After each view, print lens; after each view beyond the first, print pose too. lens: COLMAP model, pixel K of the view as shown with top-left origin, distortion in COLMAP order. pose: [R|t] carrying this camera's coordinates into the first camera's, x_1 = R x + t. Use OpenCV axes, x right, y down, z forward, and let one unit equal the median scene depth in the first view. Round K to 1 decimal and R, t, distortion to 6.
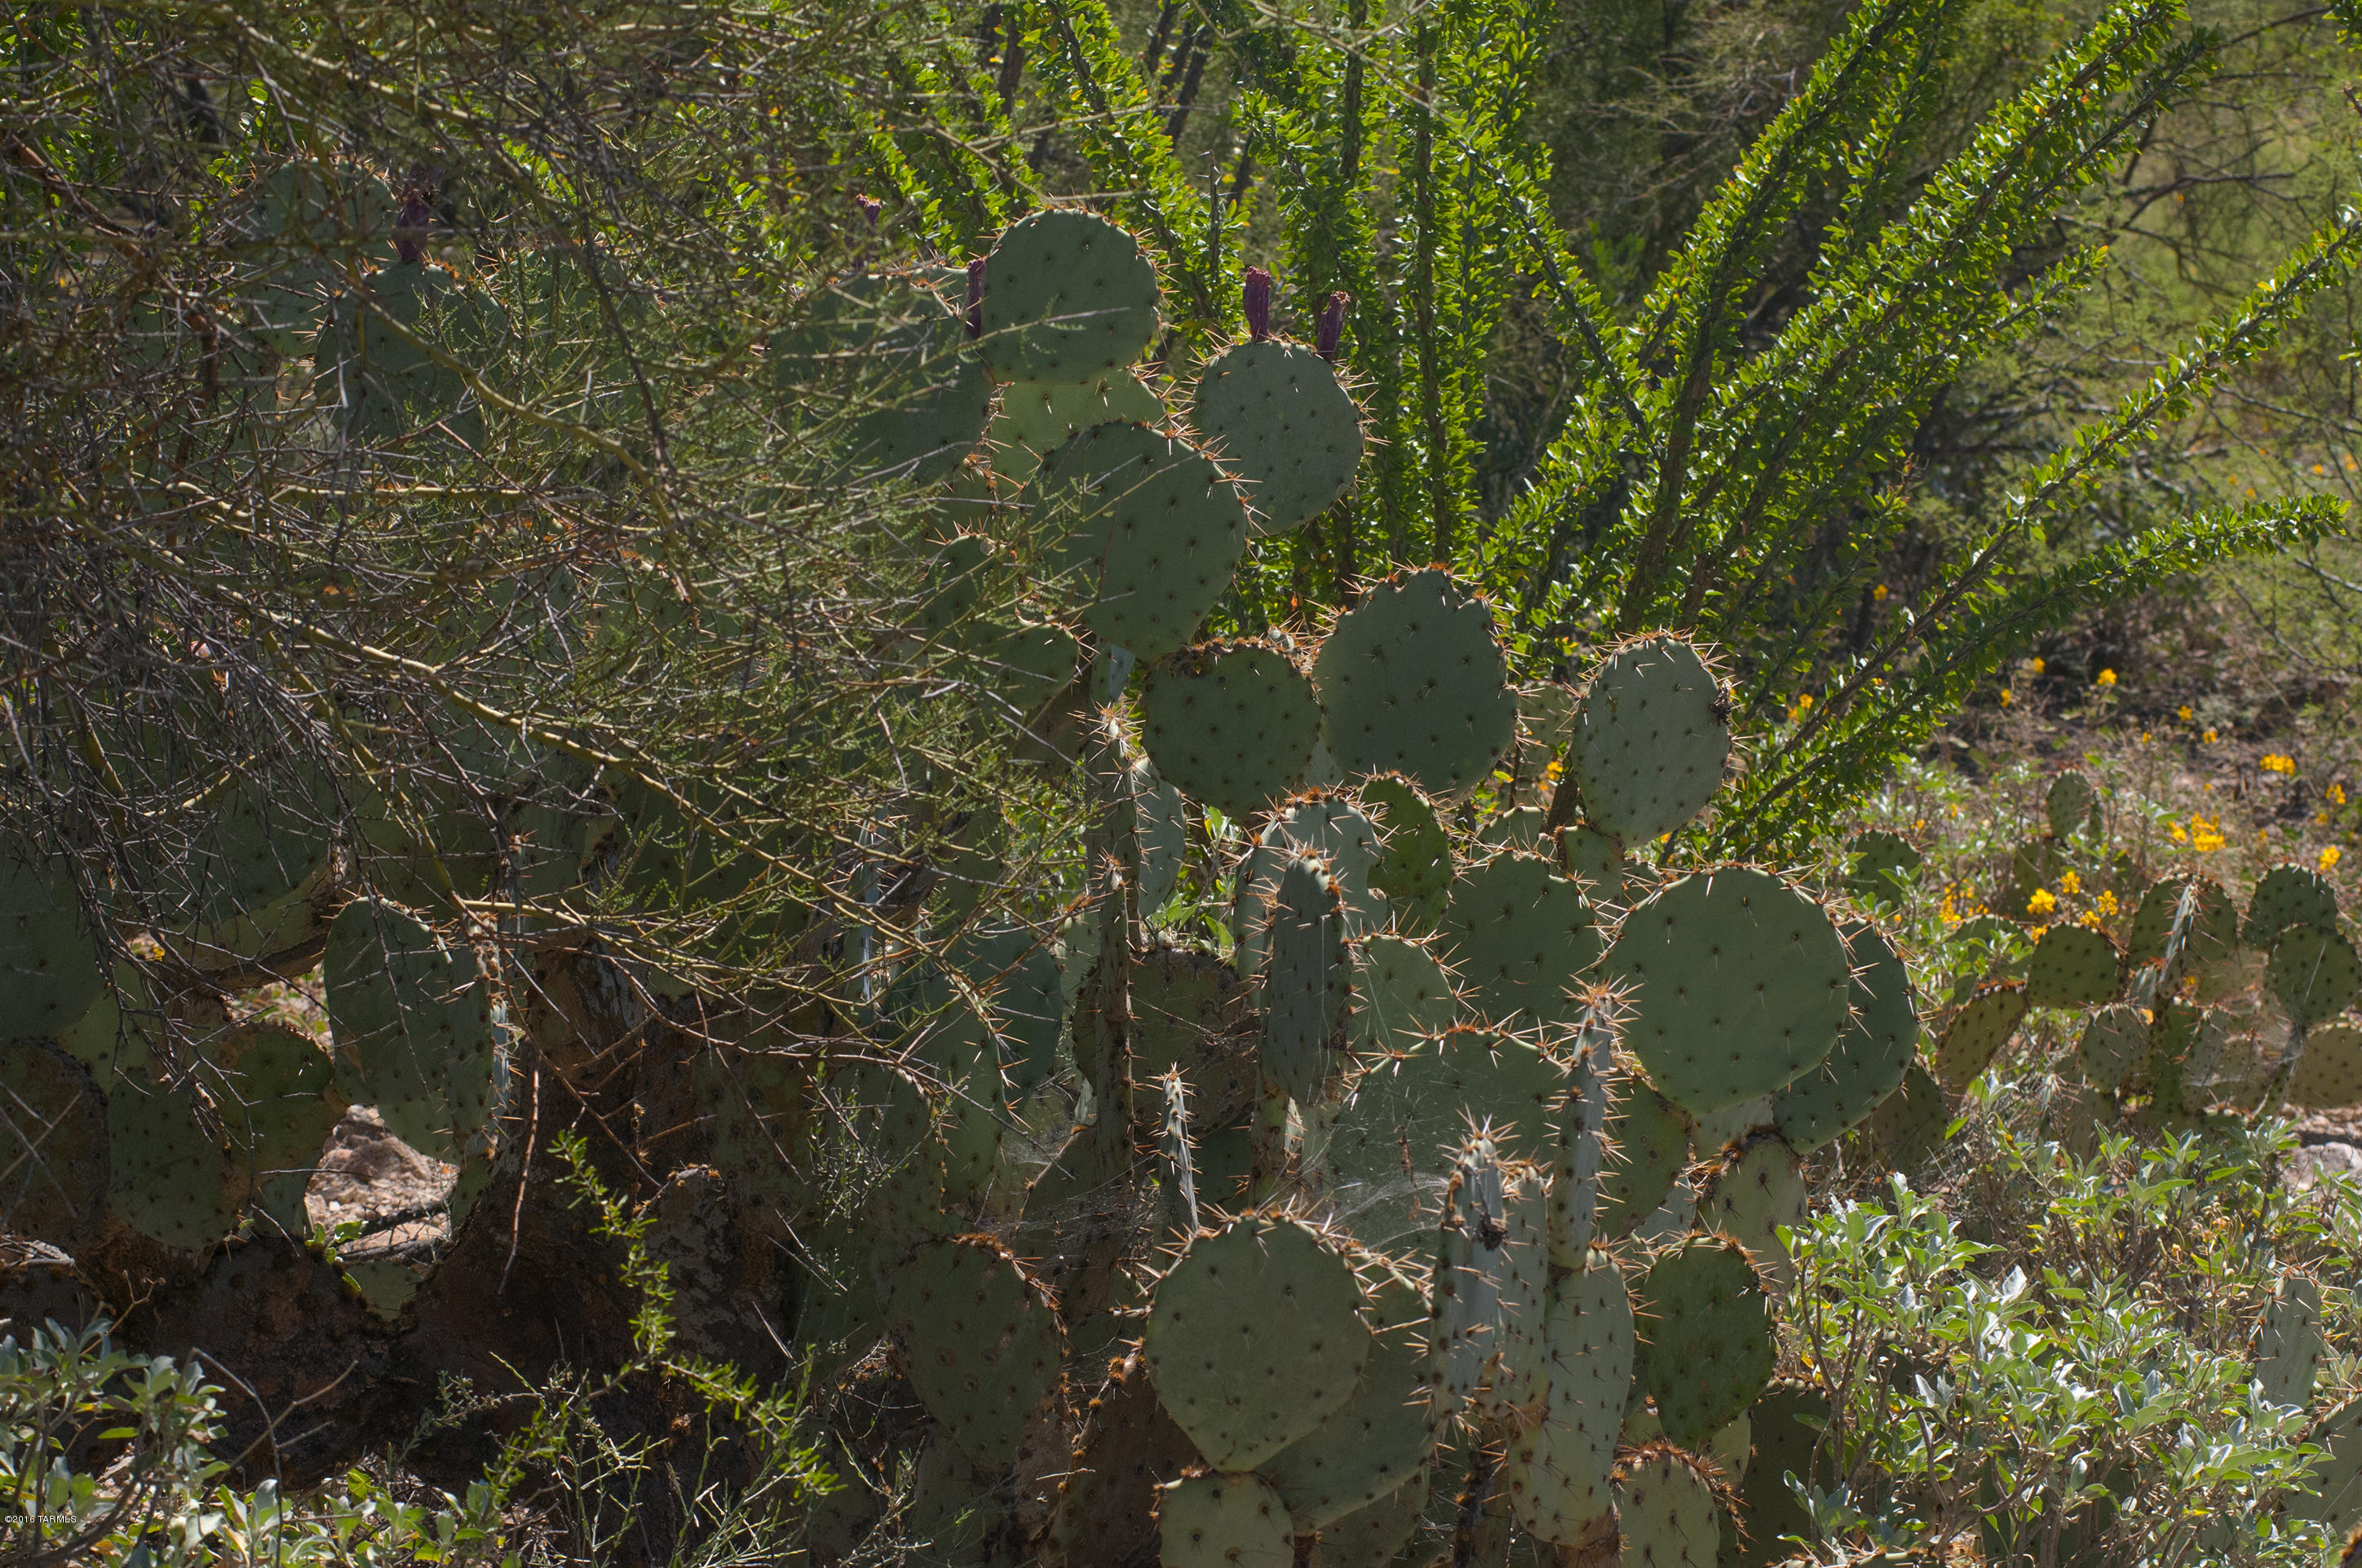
lens RADIAL K [[8295.6, 0, 1181.1], [0, 8295.6, 784.1], [0, 0, 1]] dist [0.000572, 0.000000]
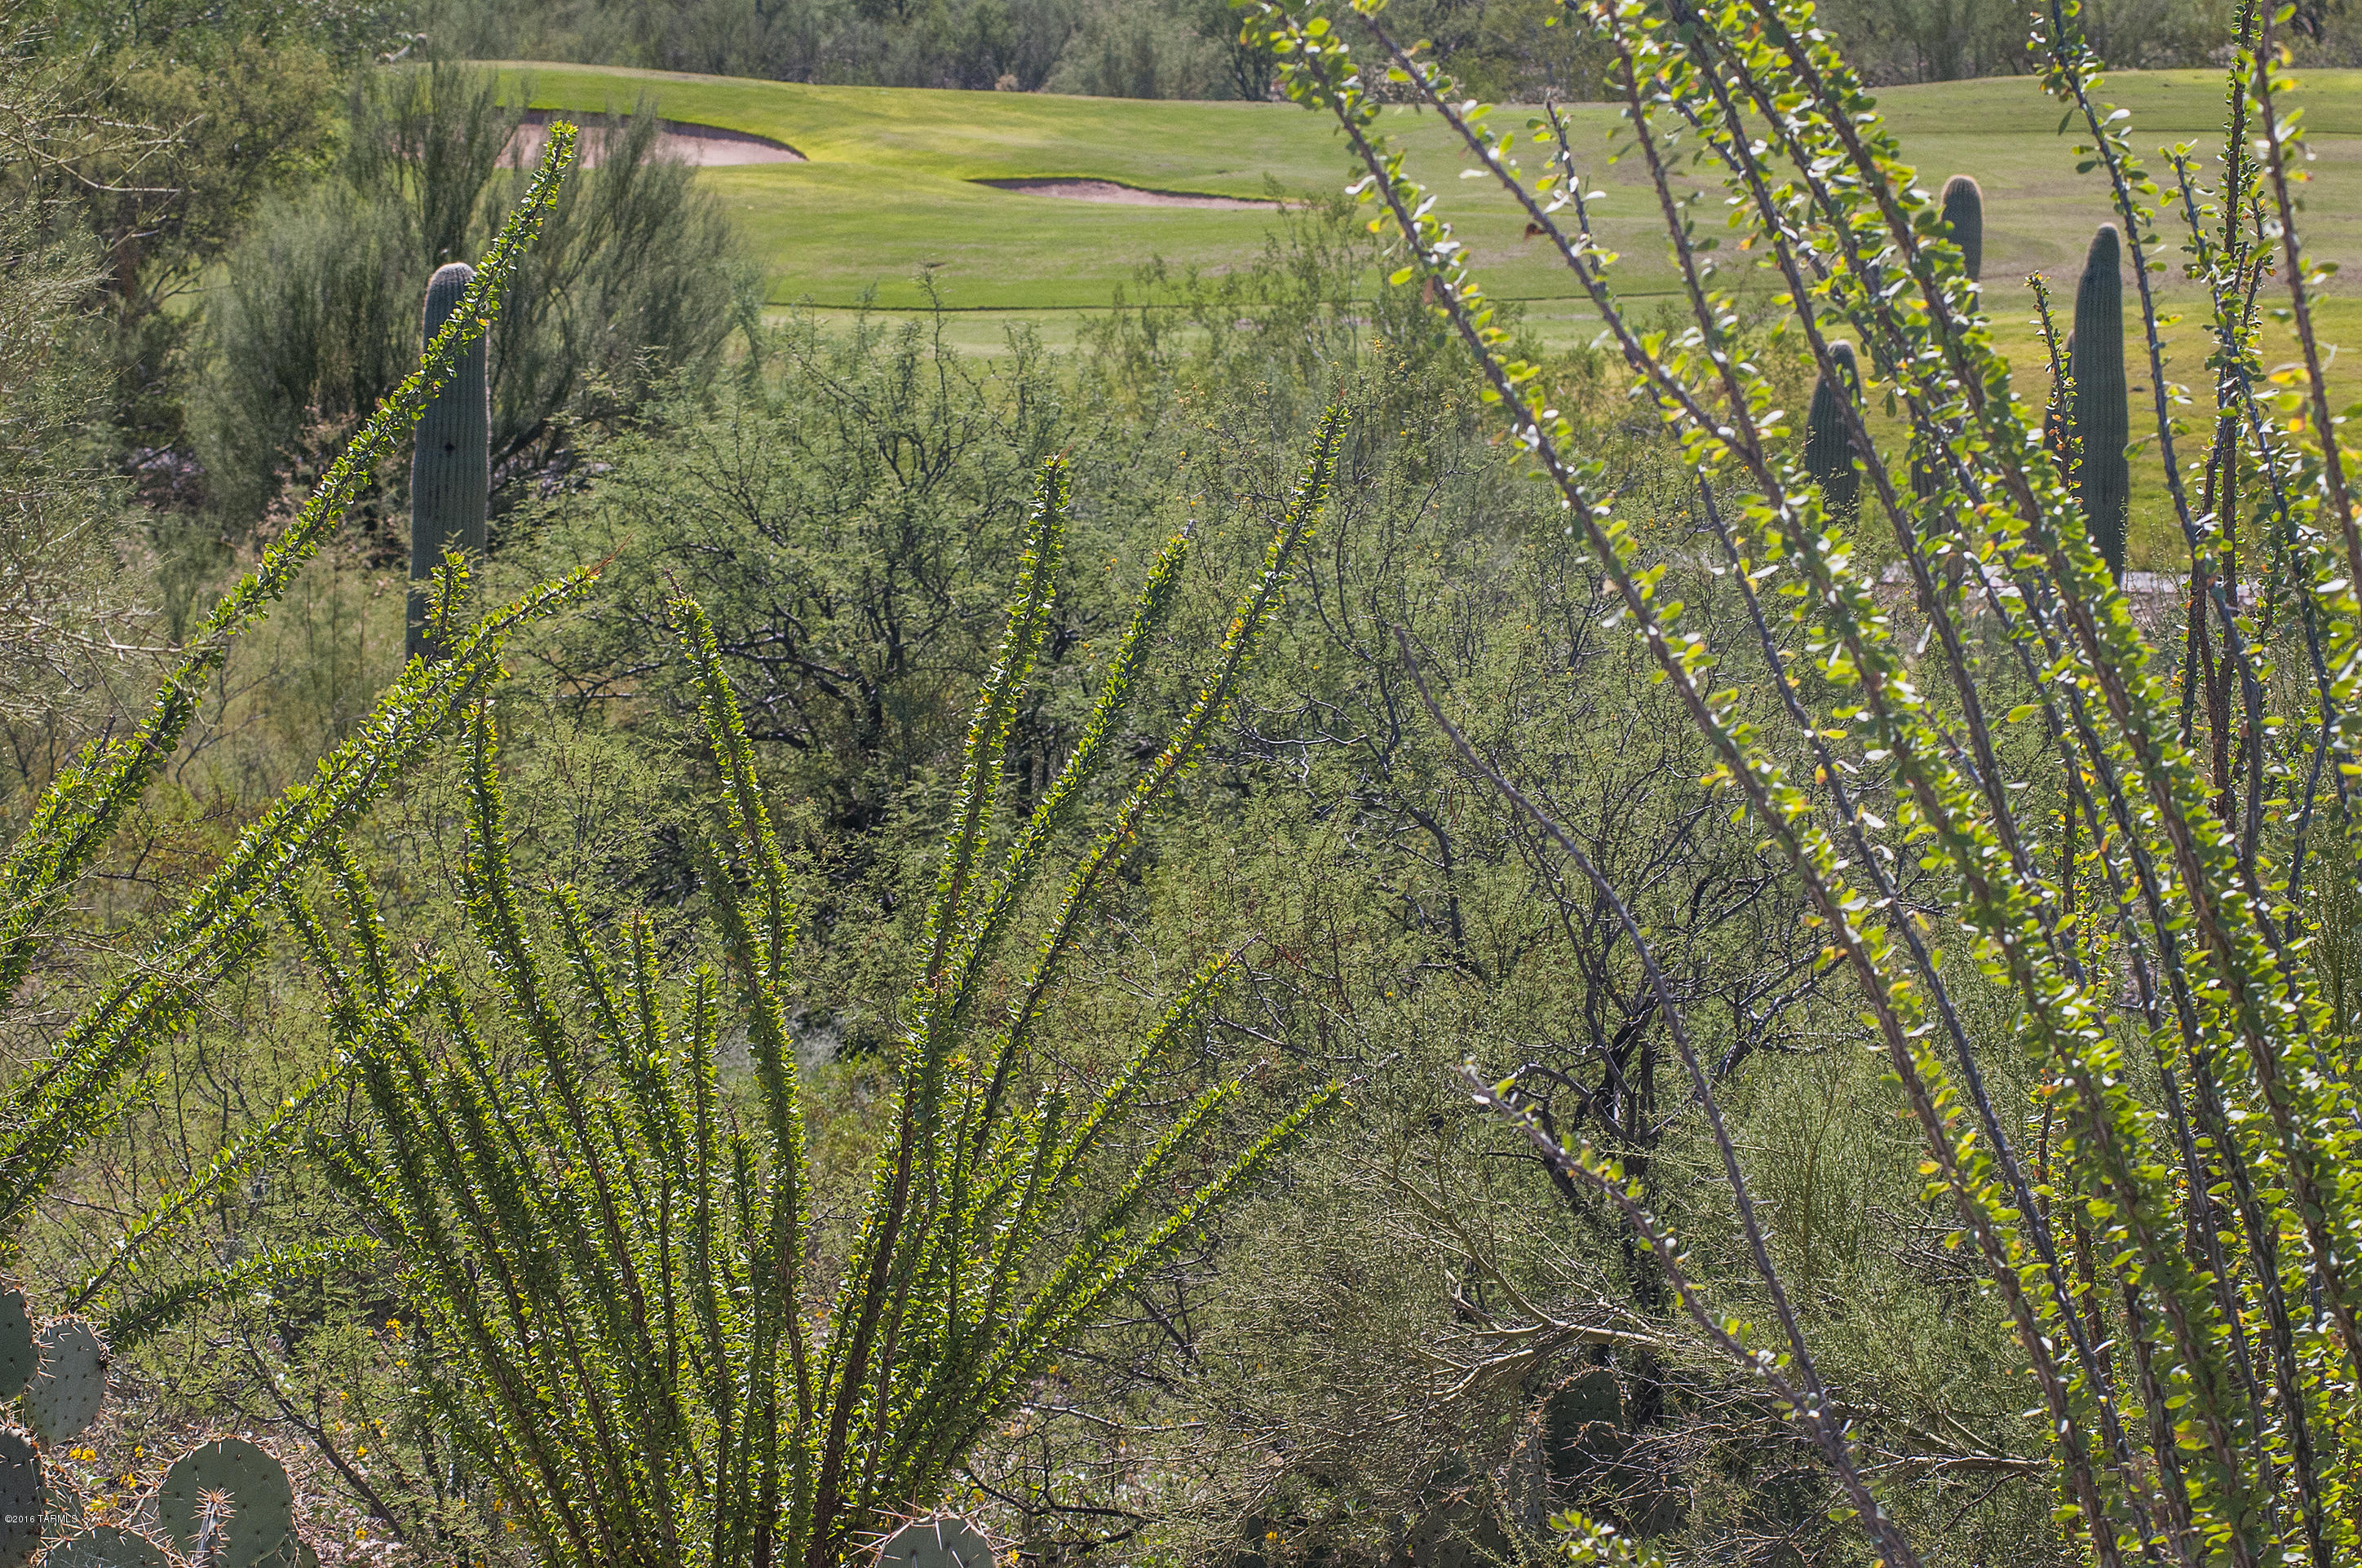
lens RADIAL K [[8720.6, 0, 1180.9], [0, 8720.6, 784.3], [0, 0, 1]] dist [-0.190317, 0.000000]
pose [[0.920385, 0.023506, 0.390306, -0.341731], [0.019354, 0.994229, -0.105514, 0.053130], [-0.390534, 0.104667, 0.914619, -0.526252]]
